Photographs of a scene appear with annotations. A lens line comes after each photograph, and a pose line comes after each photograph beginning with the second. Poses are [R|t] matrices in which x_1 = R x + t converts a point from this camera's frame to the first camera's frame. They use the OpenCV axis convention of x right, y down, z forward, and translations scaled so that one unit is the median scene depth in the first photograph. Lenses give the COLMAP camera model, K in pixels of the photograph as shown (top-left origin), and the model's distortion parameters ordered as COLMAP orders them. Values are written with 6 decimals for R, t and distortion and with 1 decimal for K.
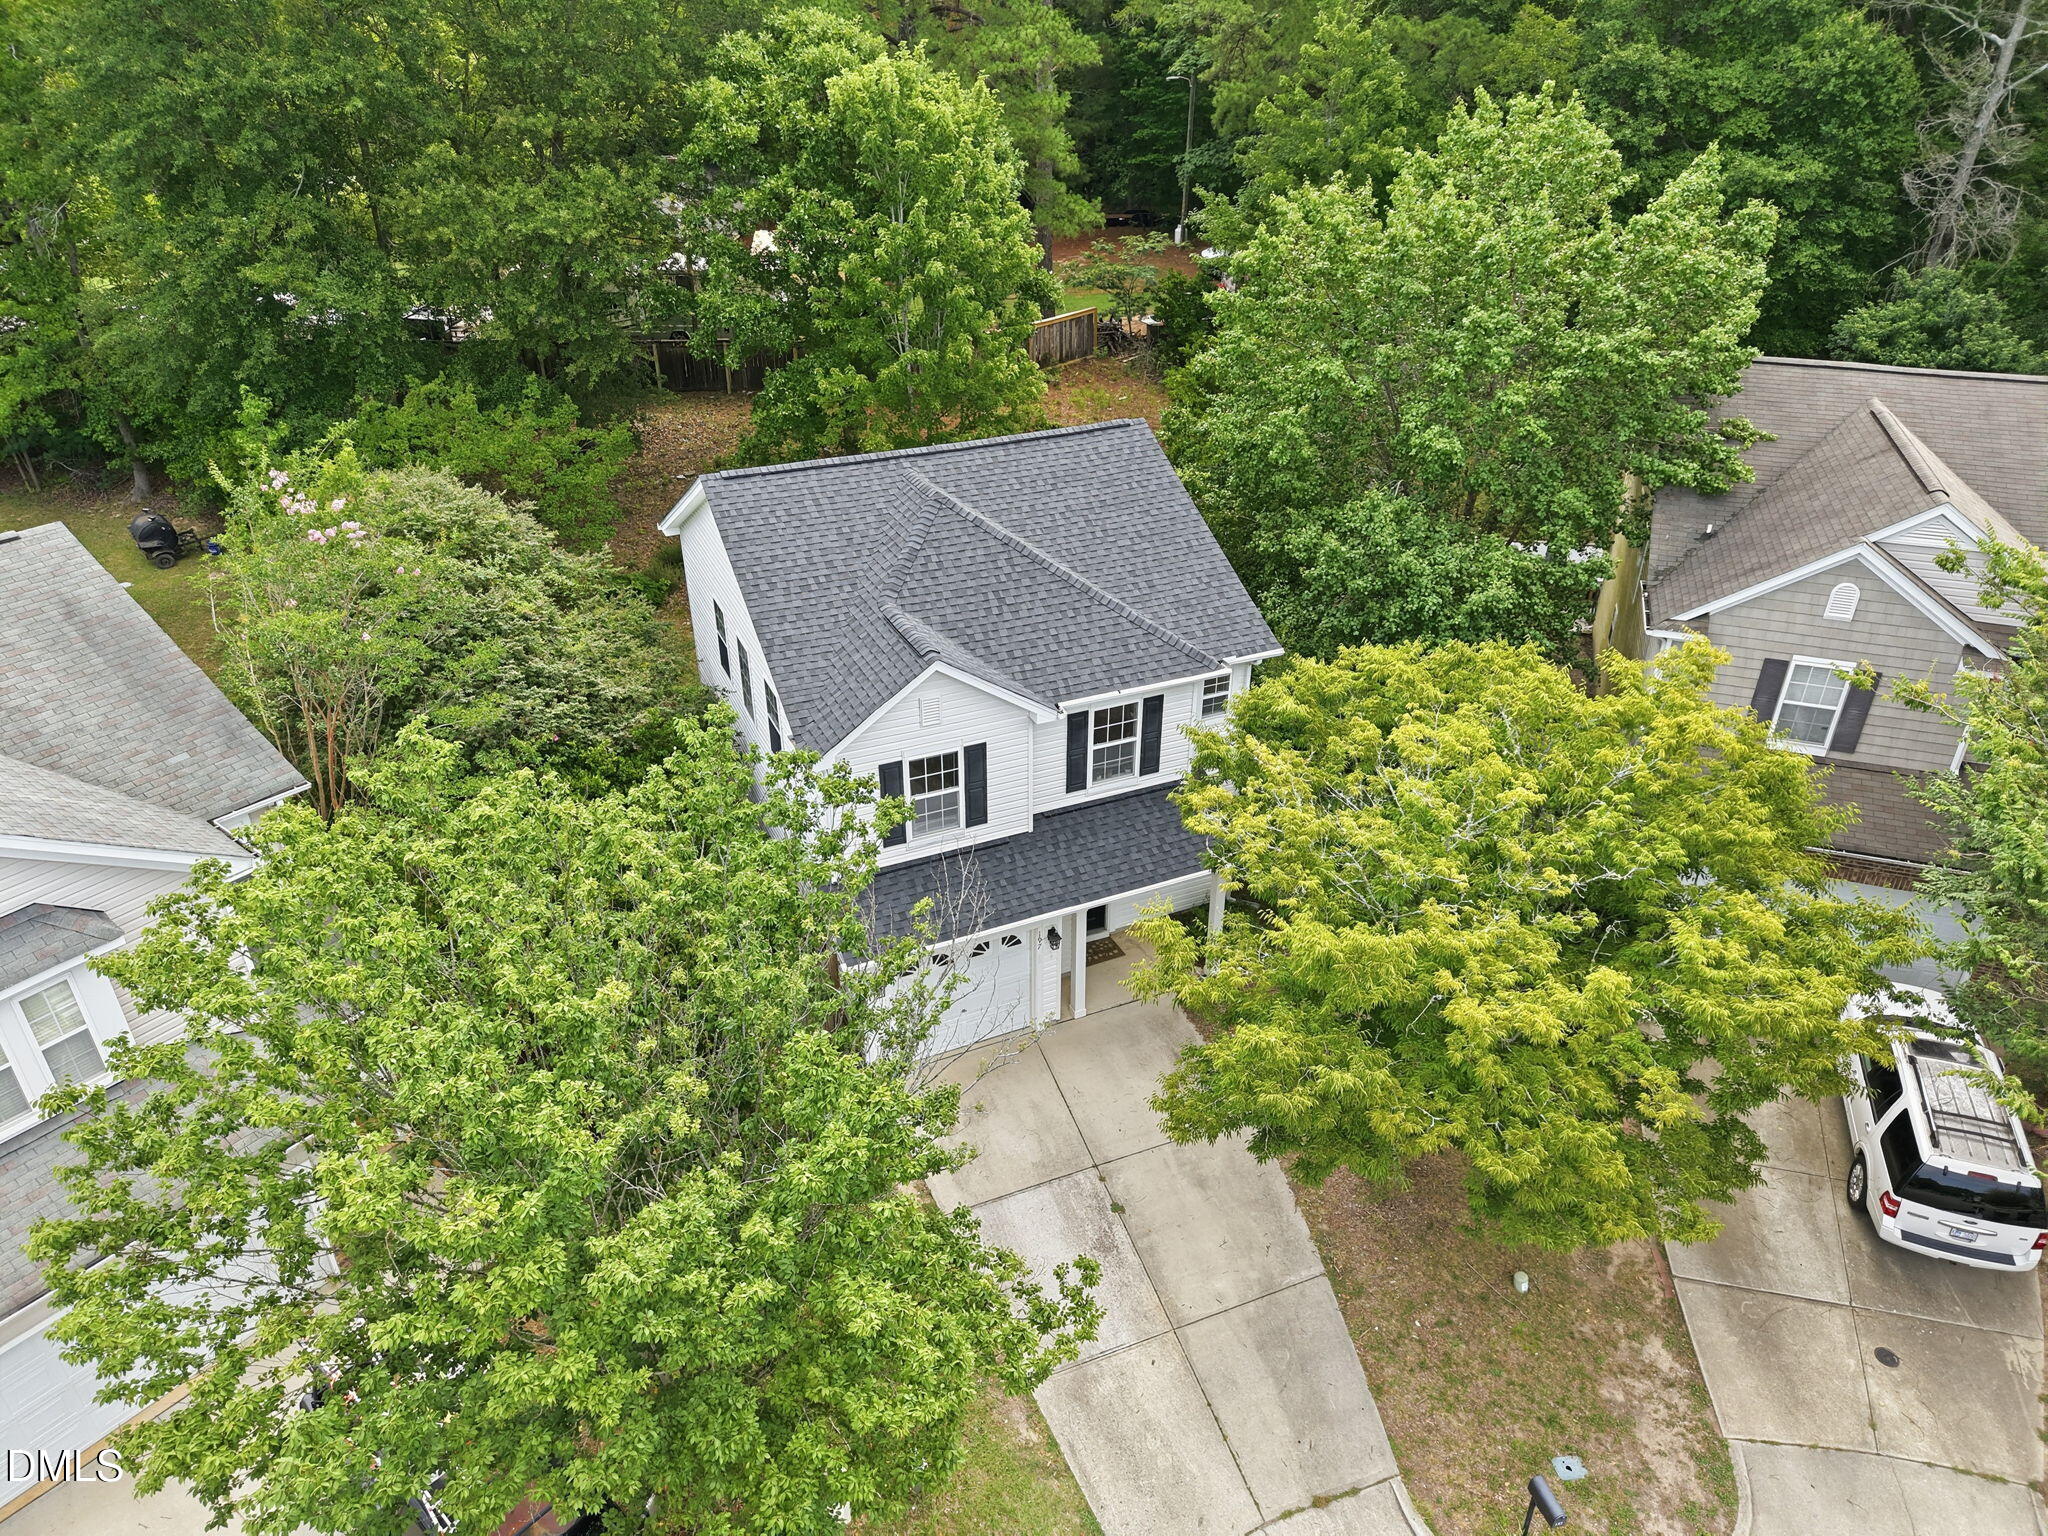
lens RADIAL K [[1367.7, 0, 1023.6], [0, 1367.7, 765.7], [0, 0, 1]] dist [0.028418, -0.053013]
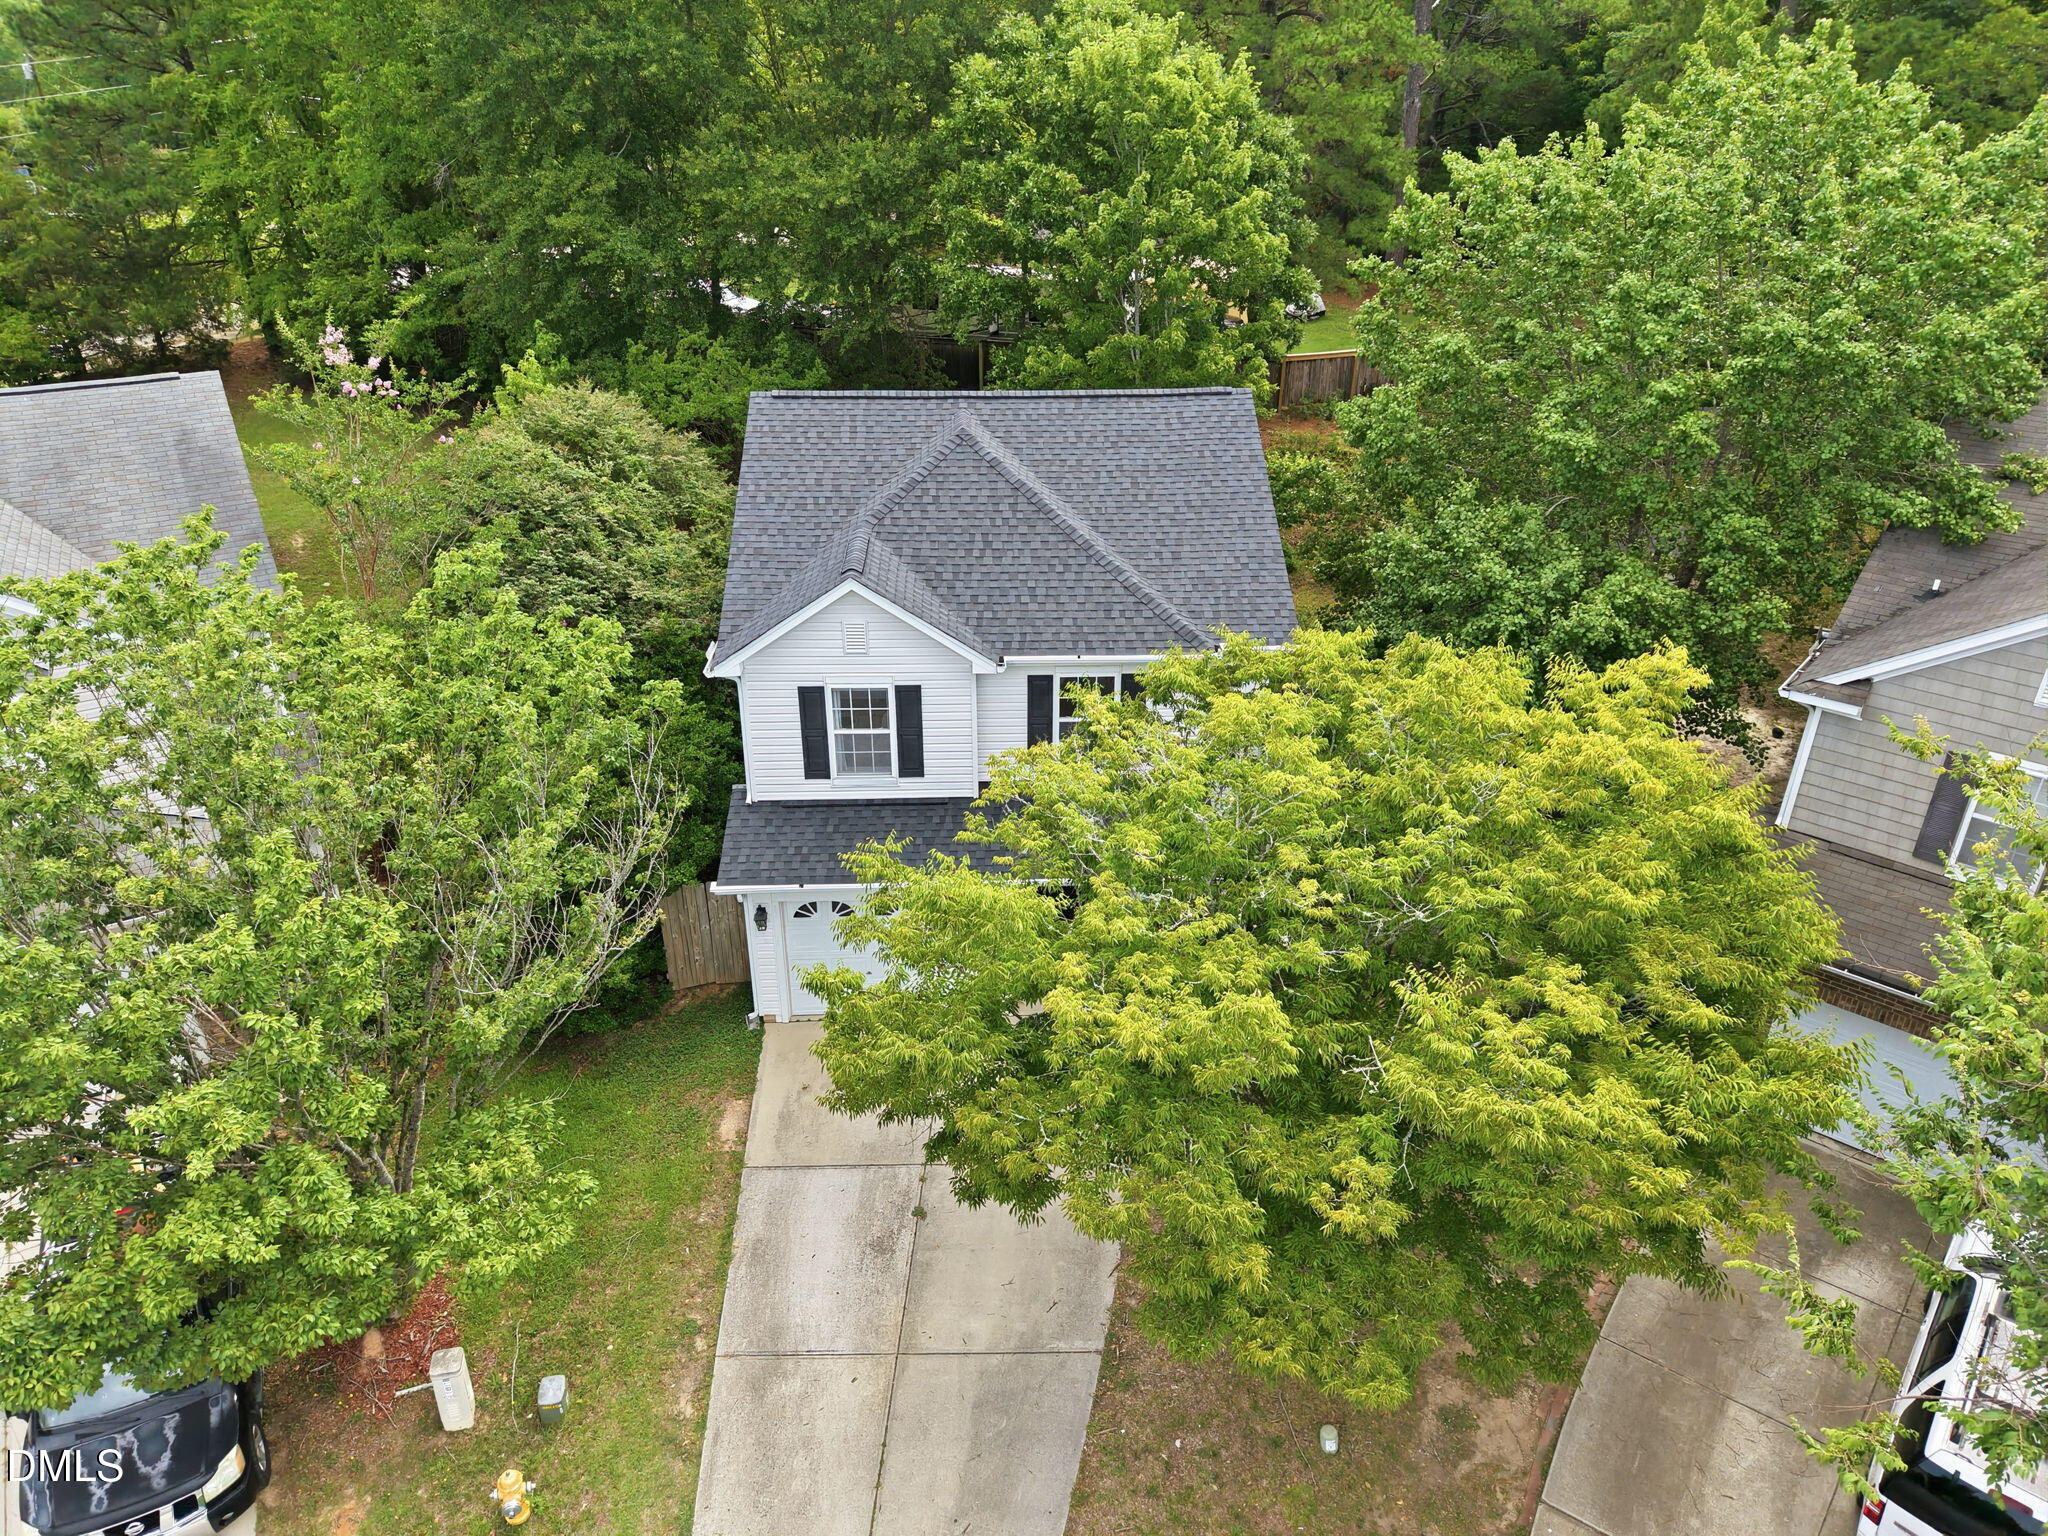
lens RADIAL K [[1370.6, 0, 1024.0], [0, 1370.6, 768.0], [0, 0, 1]] dist [0.004308, -0.005792]
pose [[0.927845, 0.171963, -0.330956, 0.341211], [-0.188925, 0.981798, -0.019520, 0.041309], [0.321575, 0.080637, 0.943444, 0.150167]]
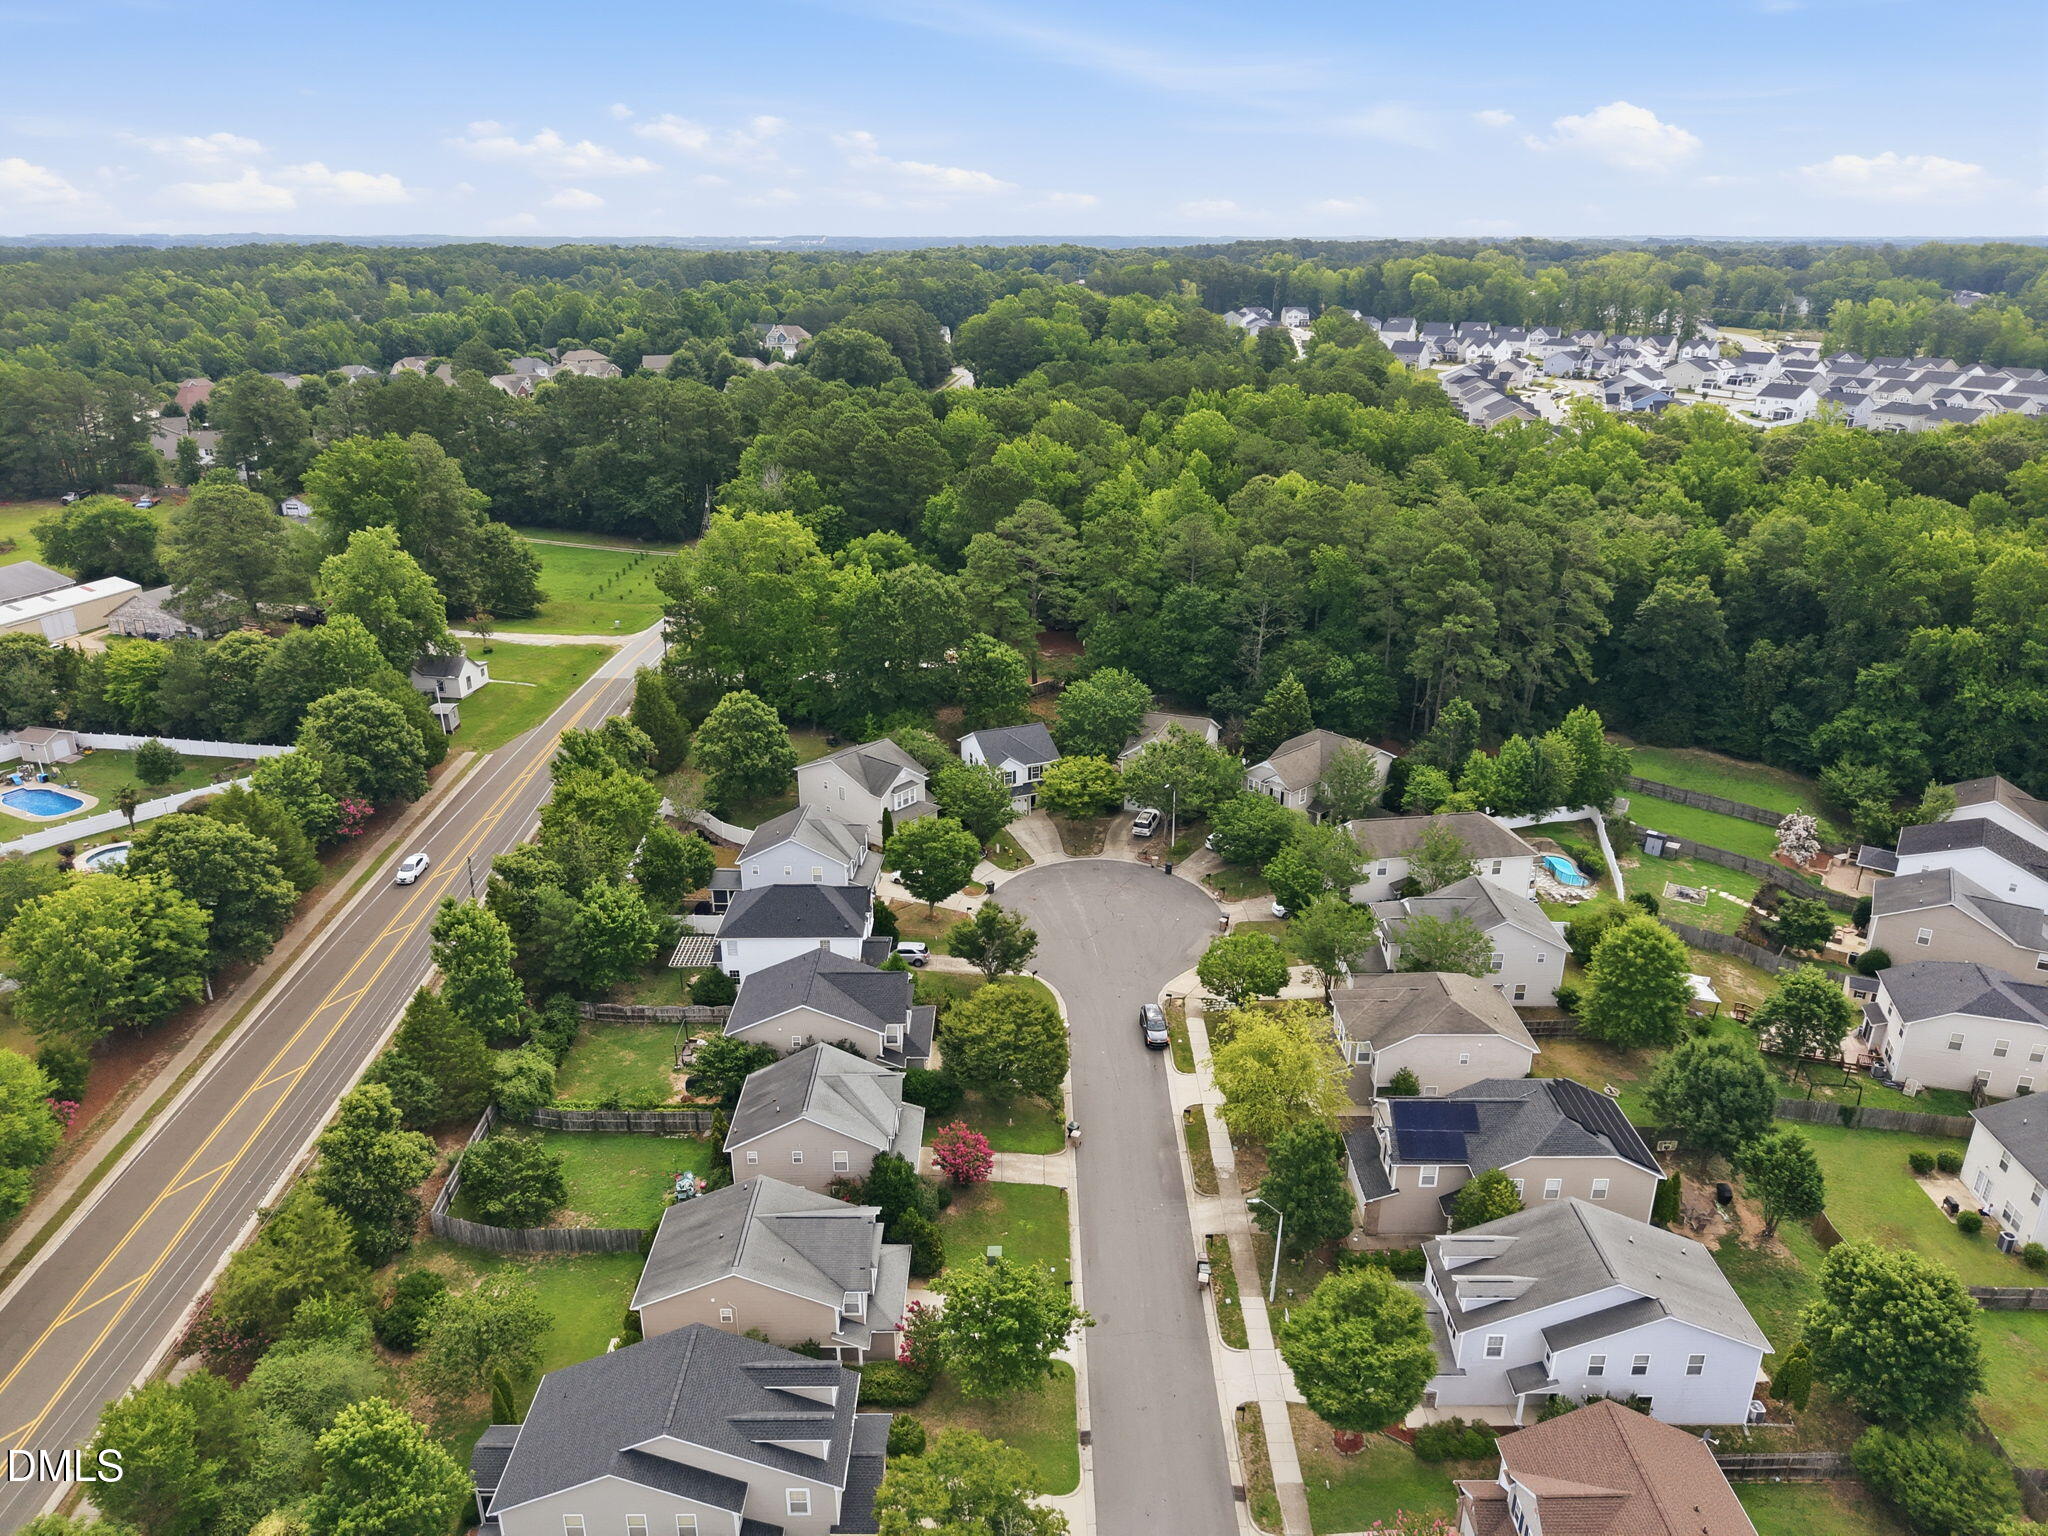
lens RADIAL K [[1370.6, 0, 1024.0], [0, 1370.6, 768.0], [0, 0, 1]] dist [0.004308, -0.005792]
pose [[0.999702, 0.007527, -0.023213, 0.169080], [-0.011047, 0.987782, -0.155449, 1.017841], [0.021759, 0.155659, 0.987571, -5.685875]]
